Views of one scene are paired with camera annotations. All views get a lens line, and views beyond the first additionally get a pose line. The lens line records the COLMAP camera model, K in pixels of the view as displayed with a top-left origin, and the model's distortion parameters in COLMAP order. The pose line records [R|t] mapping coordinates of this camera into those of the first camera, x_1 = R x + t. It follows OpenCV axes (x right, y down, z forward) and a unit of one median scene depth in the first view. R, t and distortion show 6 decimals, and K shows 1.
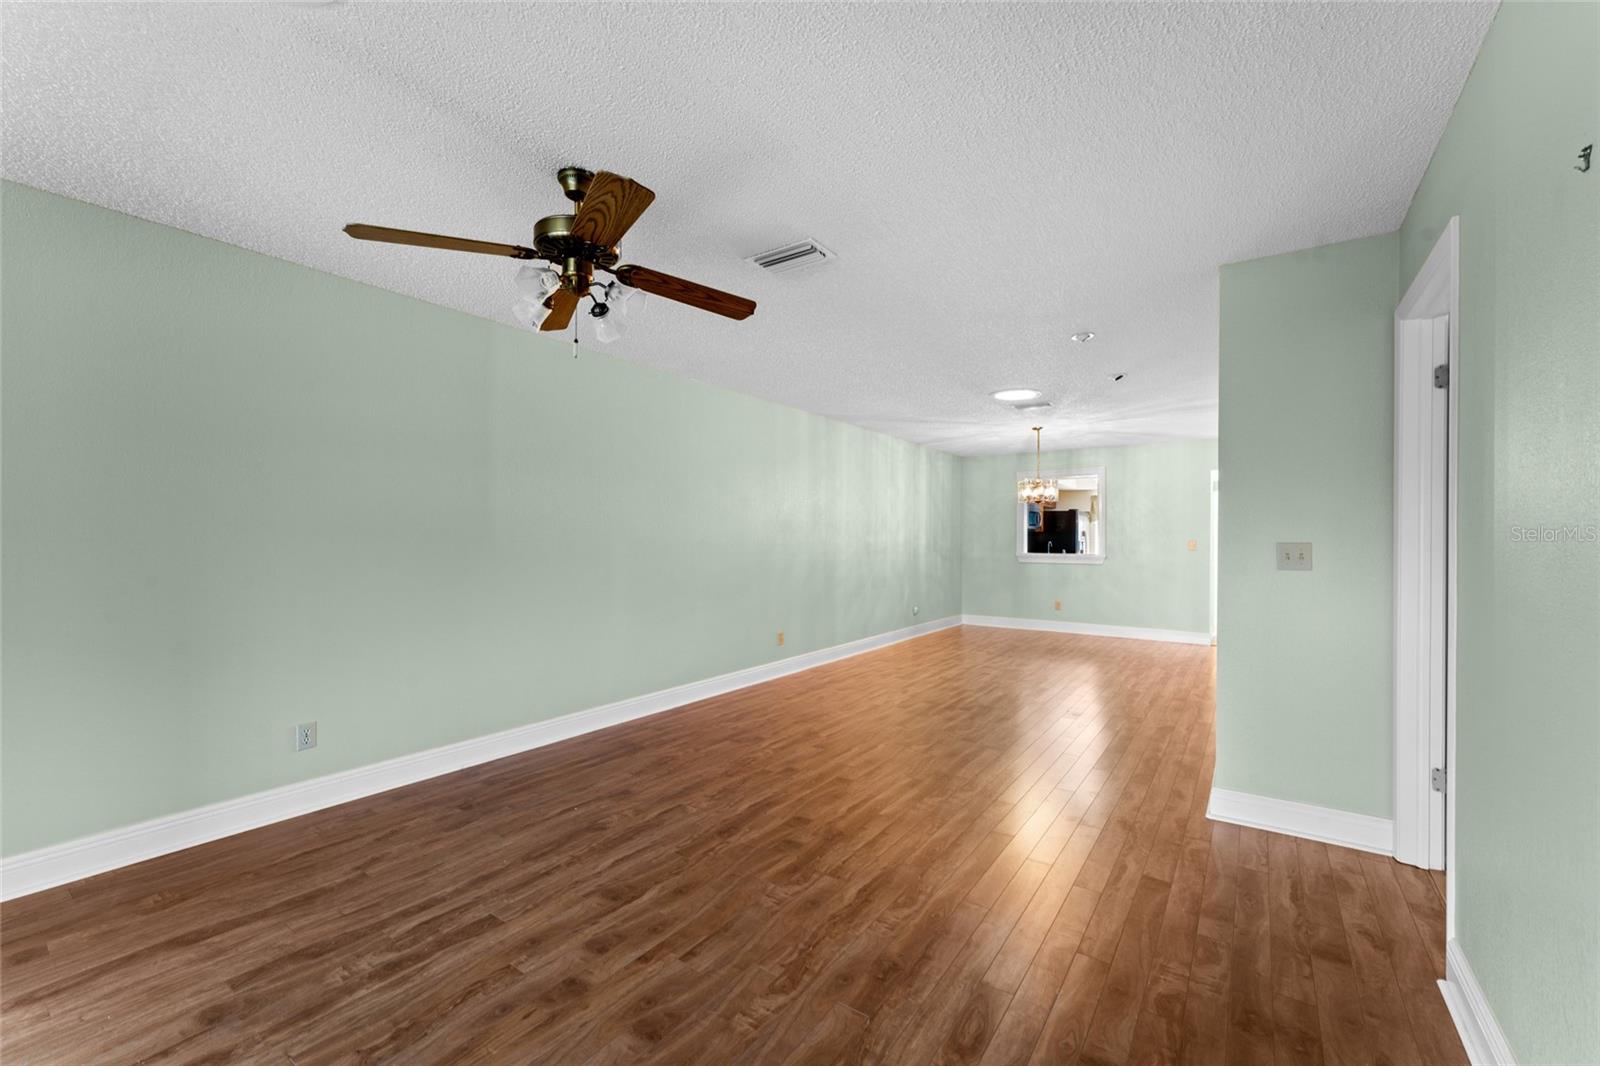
lens RADIAL K [[637.8, 0, 795.1], [0, 637.8, 529.9], [0, 0, 1]] dist [0.000492, -0.000485]
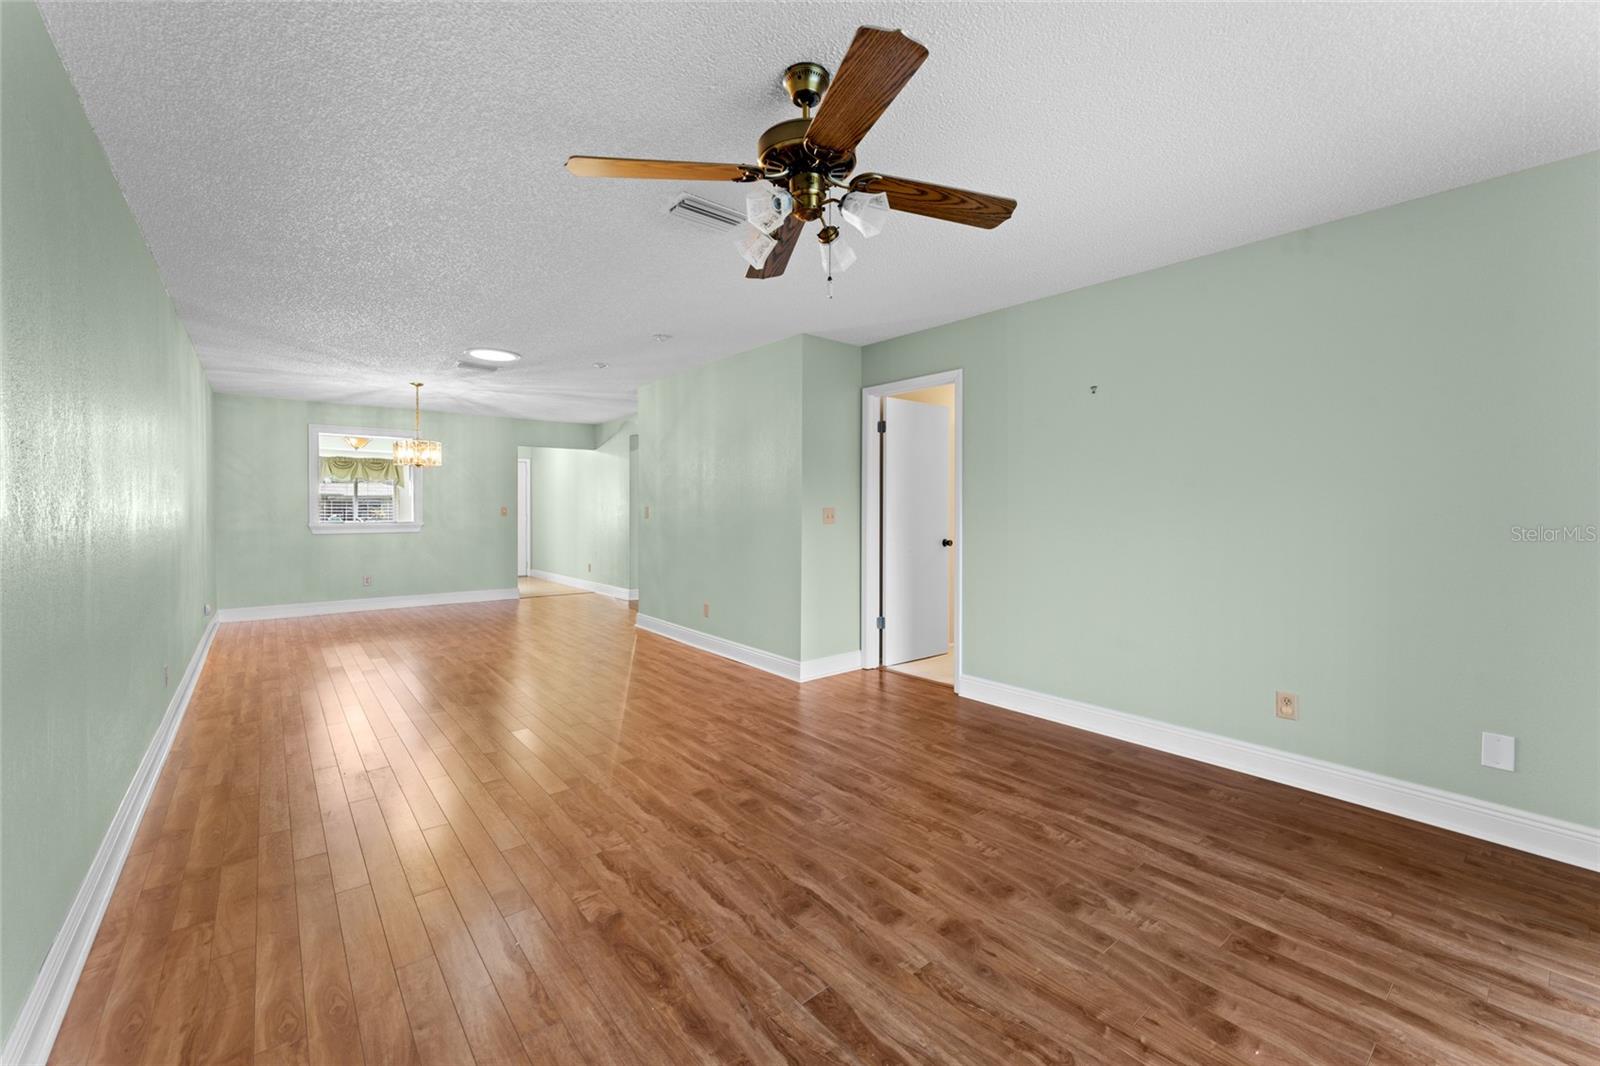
lens RADIAL K [[637.8, 0, 787.9], [0, 637.8, 535.7], [0, 0, 1]] dist [0.000492, -0.000485]
pose [[0.285349, -0.046580, 0.957291, -1.107930], [-0.011590, 0.998578, 0.052044, 0.008690], [-0.958354, -0.025946, 0.284403, 0.766801]]
